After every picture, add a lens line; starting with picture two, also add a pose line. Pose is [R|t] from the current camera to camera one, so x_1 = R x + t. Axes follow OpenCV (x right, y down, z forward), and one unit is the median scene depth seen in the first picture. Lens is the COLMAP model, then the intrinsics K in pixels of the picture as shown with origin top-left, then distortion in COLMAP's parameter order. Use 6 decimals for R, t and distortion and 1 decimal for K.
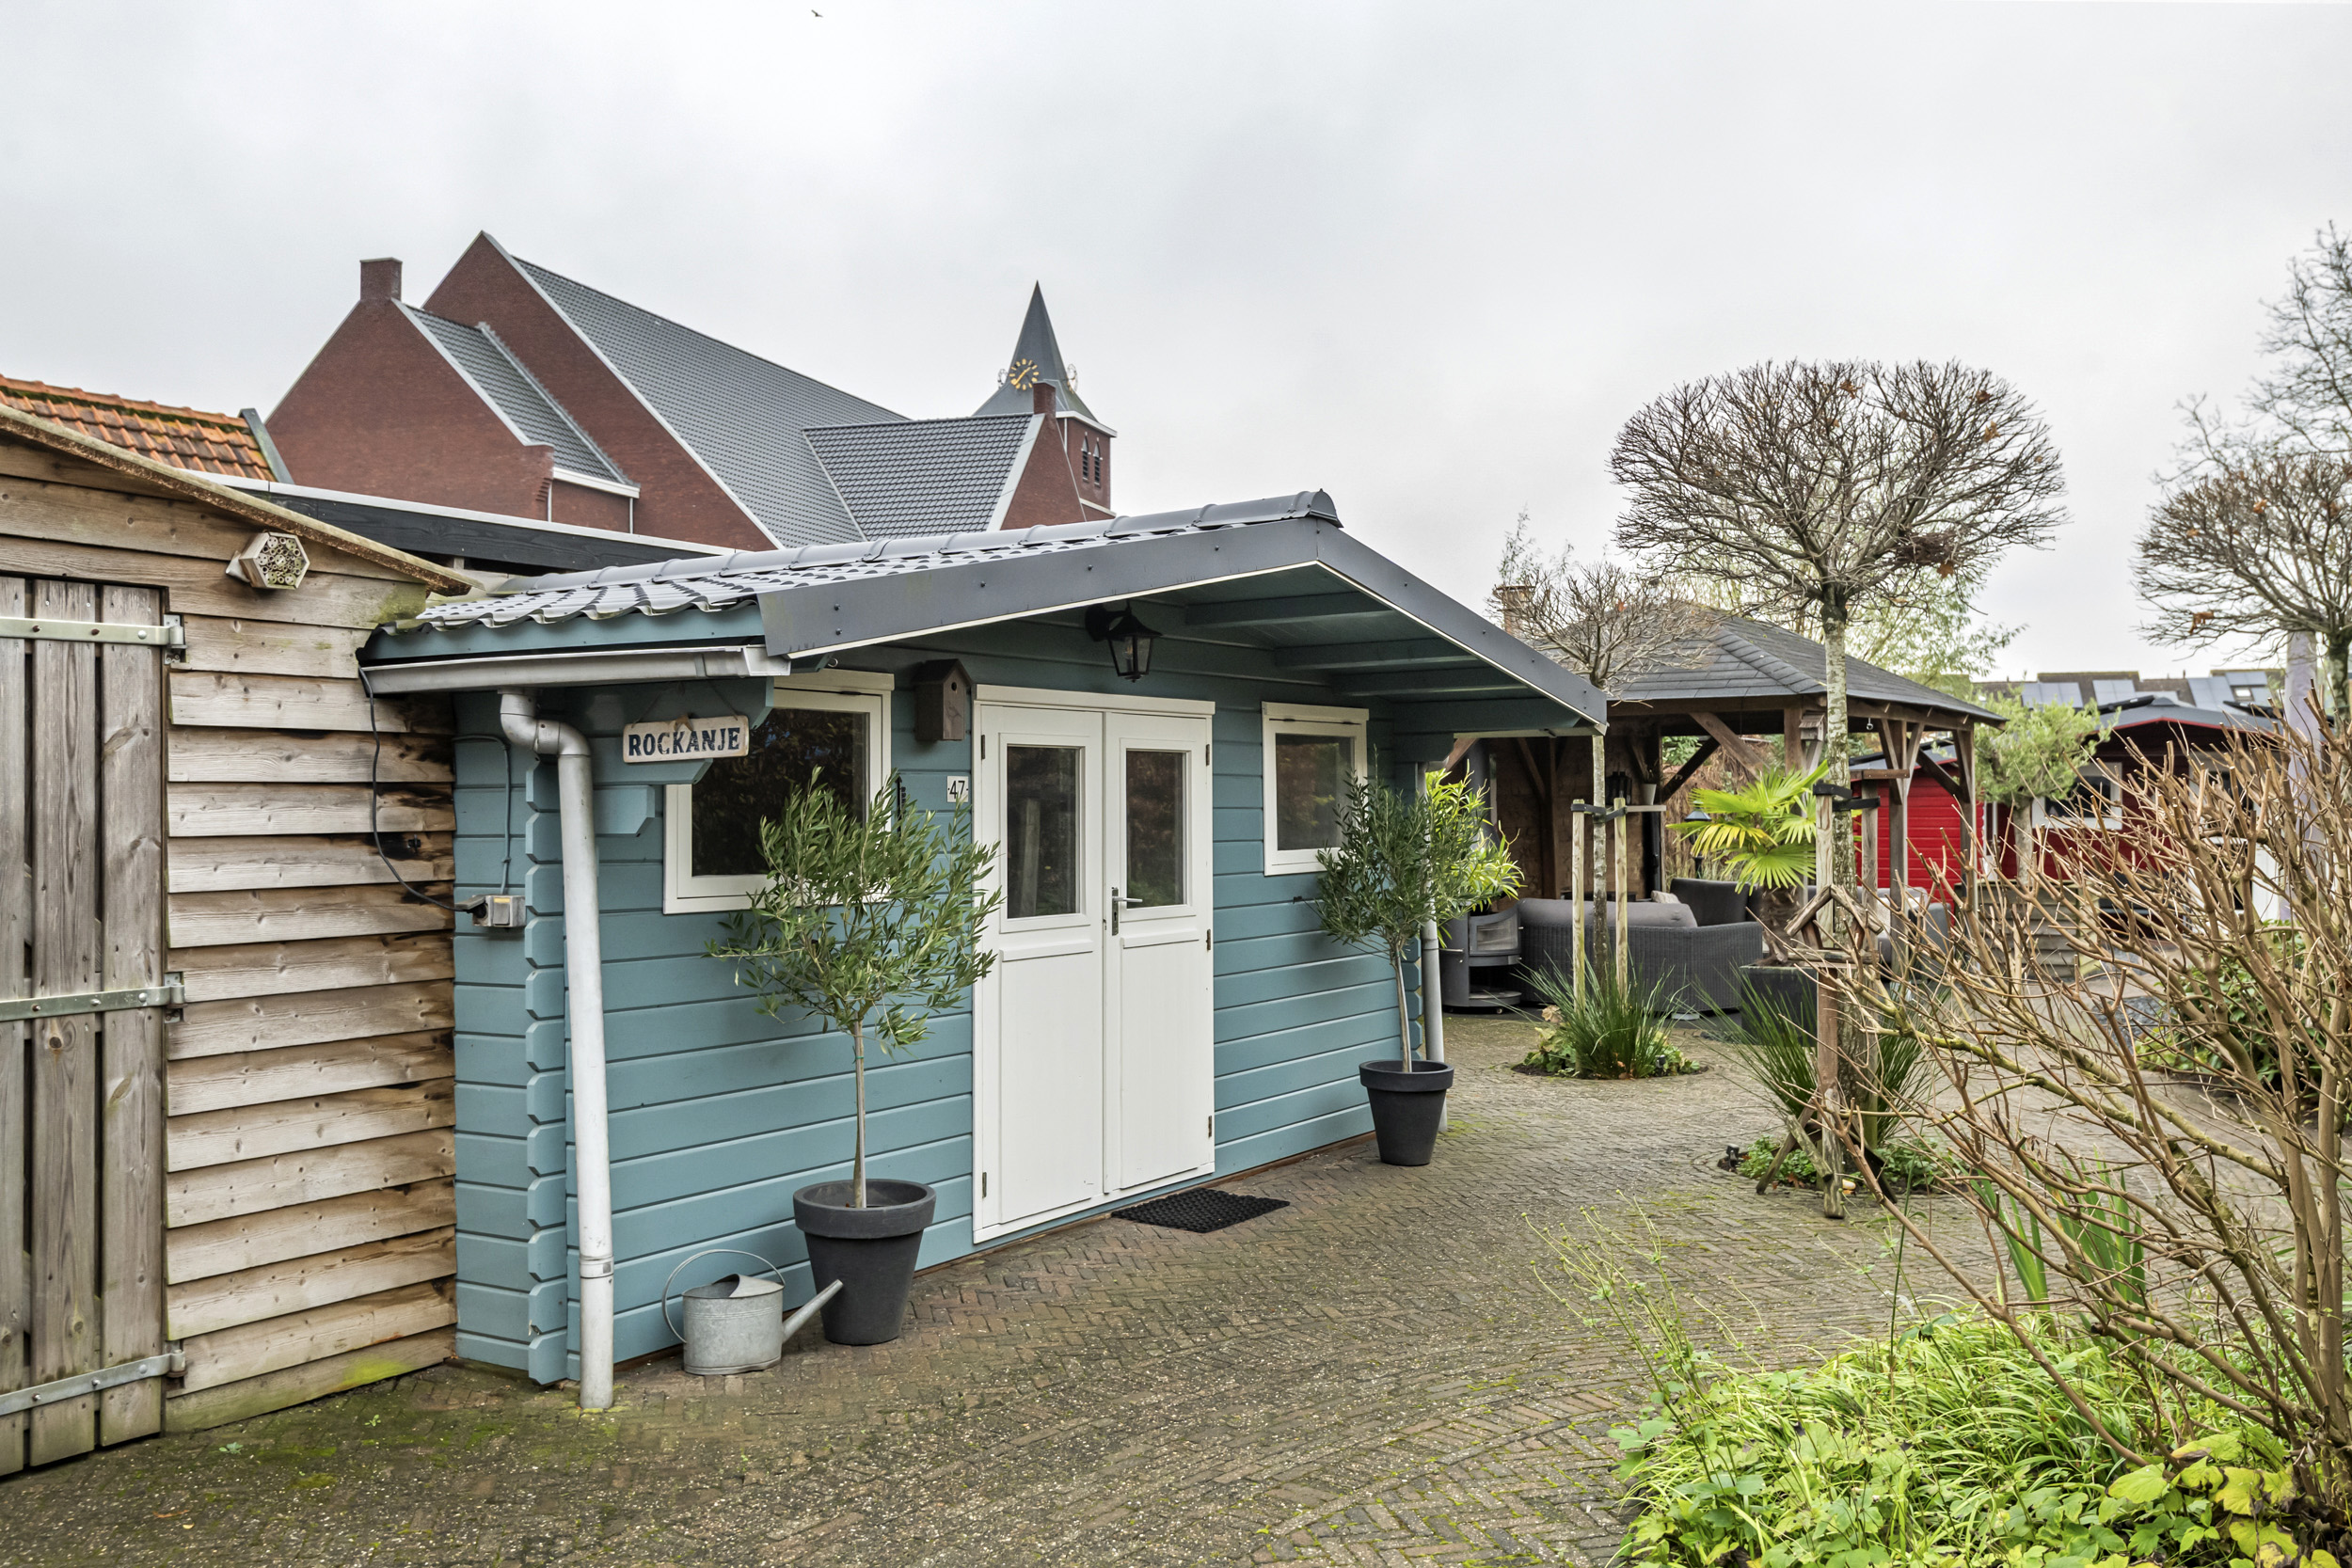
lens RADIAL K [[2063.4, 0, 1175.4], [0, 2063.4, 791.5], [0, 0, 1]] dist [-0.009197, 0.007488]
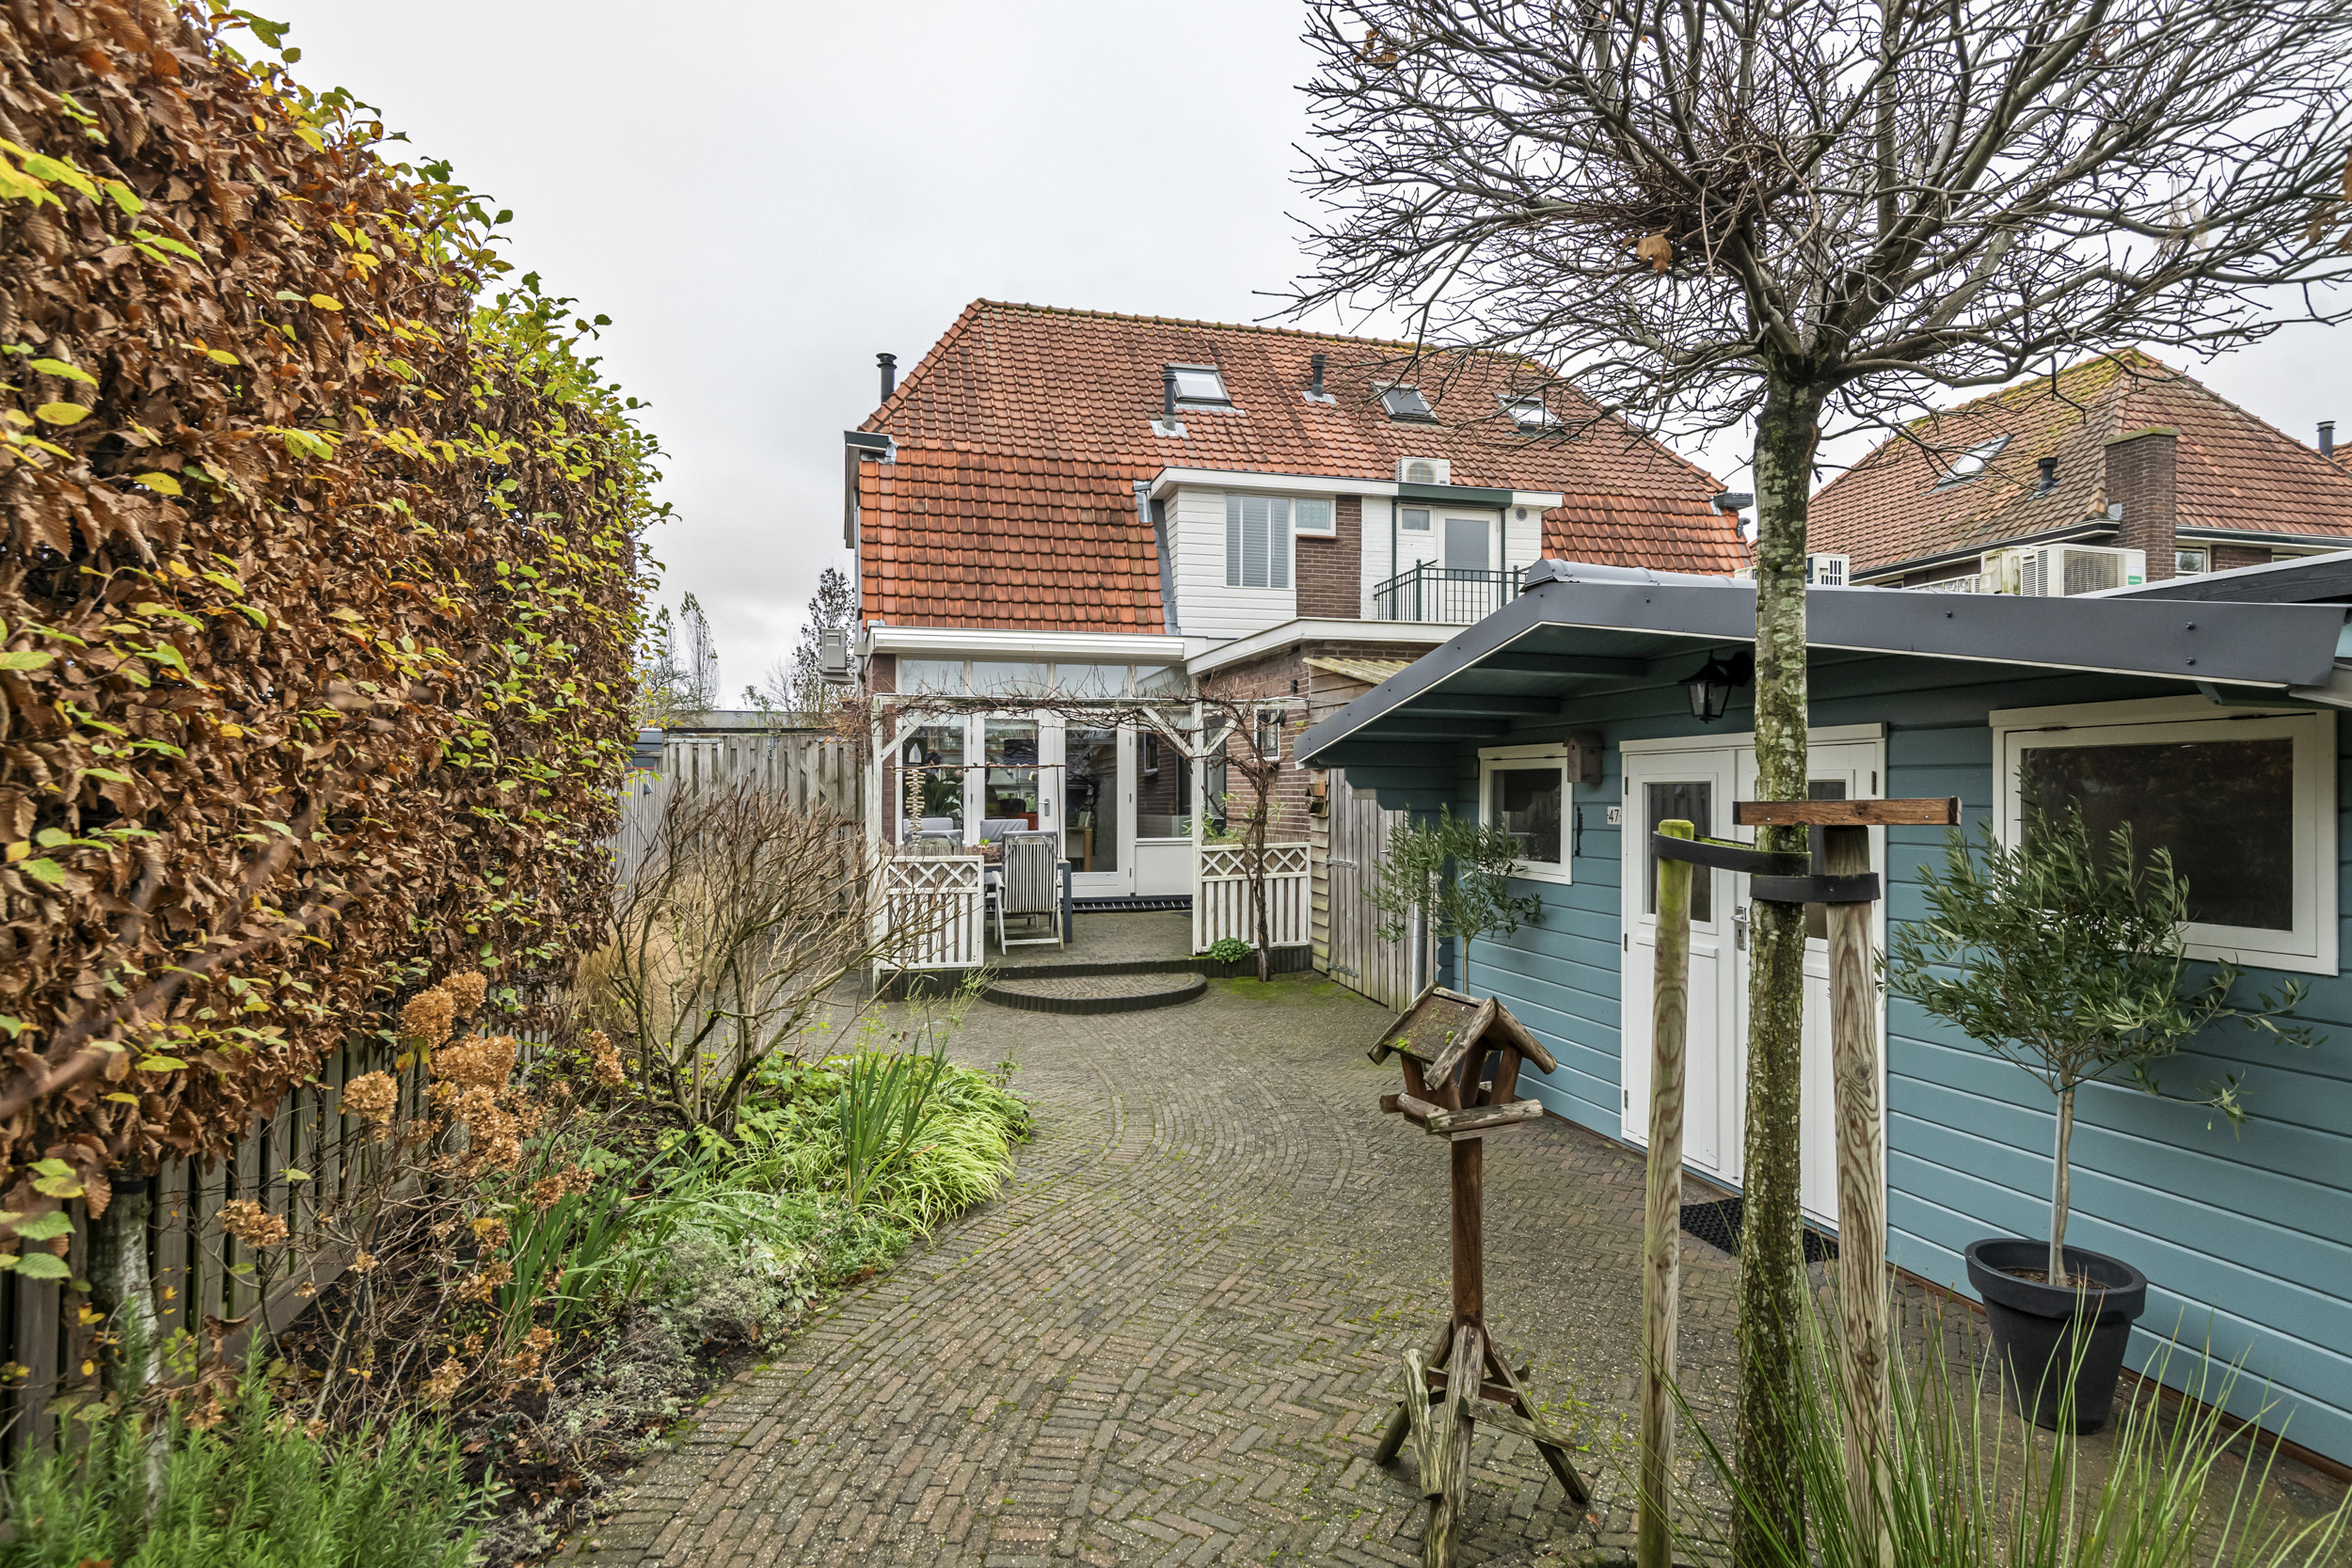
lens RADIAL K [[1279.1, 0, 1175.8], [0, 1279.1, 785.1], [0, 0, 1]] dist [-0.000146, -0.000007]
pose [[-0.688048, -0.006463, -0.725636, 0.752217], [0.003229, 0.999923, -0.011968, -0.012575], [0.725658, -0.010578, -0.687975, 1.385406]]
